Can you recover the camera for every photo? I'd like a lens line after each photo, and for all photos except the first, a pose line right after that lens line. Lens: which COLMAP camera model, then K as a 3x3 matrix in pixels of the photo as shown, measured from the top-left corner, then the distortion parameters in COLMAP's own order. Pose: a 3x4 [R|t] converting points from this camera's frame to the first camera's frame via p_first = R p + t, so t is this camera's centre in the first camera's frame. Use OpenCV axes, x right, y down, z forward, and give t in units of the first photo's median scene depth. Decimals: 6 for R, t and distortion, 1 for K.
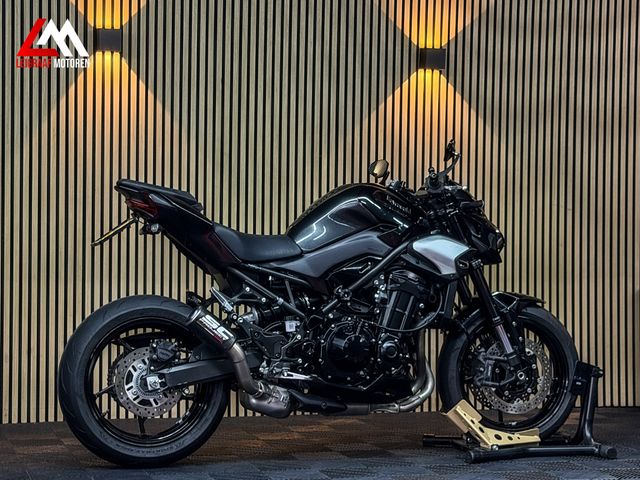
lens RADIAL K [[1445.0, 0, 320.0], [0, 1445.0, 240.0], [0, 0, 1]] dist [0.111750, 0.274745]
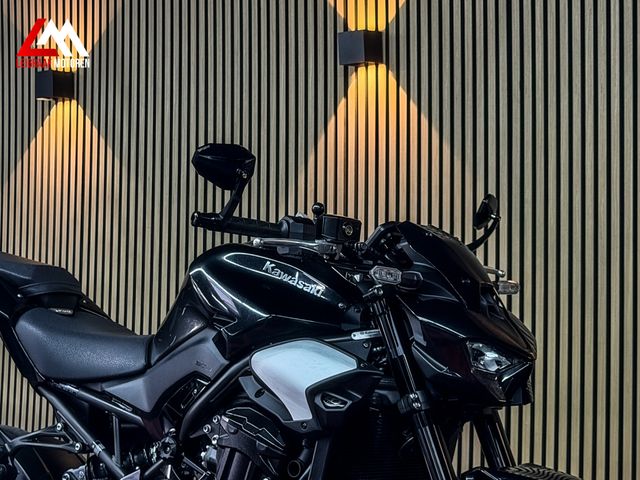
lens RADIAL K [[1445.0, 0, 320.0], [0, 1445.0, 240.0], [0, 0, 1]] dist [0.111750, 0.274745]
pose [[0.570011, -0.040228, -0.820652, 0.492785], [-0.010054, 0.998384, -0.055924, -0.009910], [0.821576, 0.040128, 0.568685, 0.728334]]
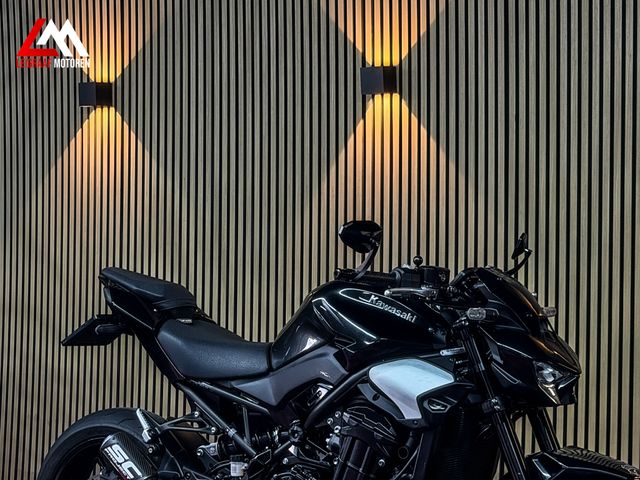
lens RADIAL K [[1445.0, 0, 320.0], [0, 1445.0, 240.0], [0, 0, 1]] dist [0.111750, 0.274745]
pose [[0.640302, 0.008426, -0.768077, 0.572217], [-0.005838, 0.999964, 0.006103, -0.062559], [0.768101, 0.000577, 0.640329, 0.542621]]
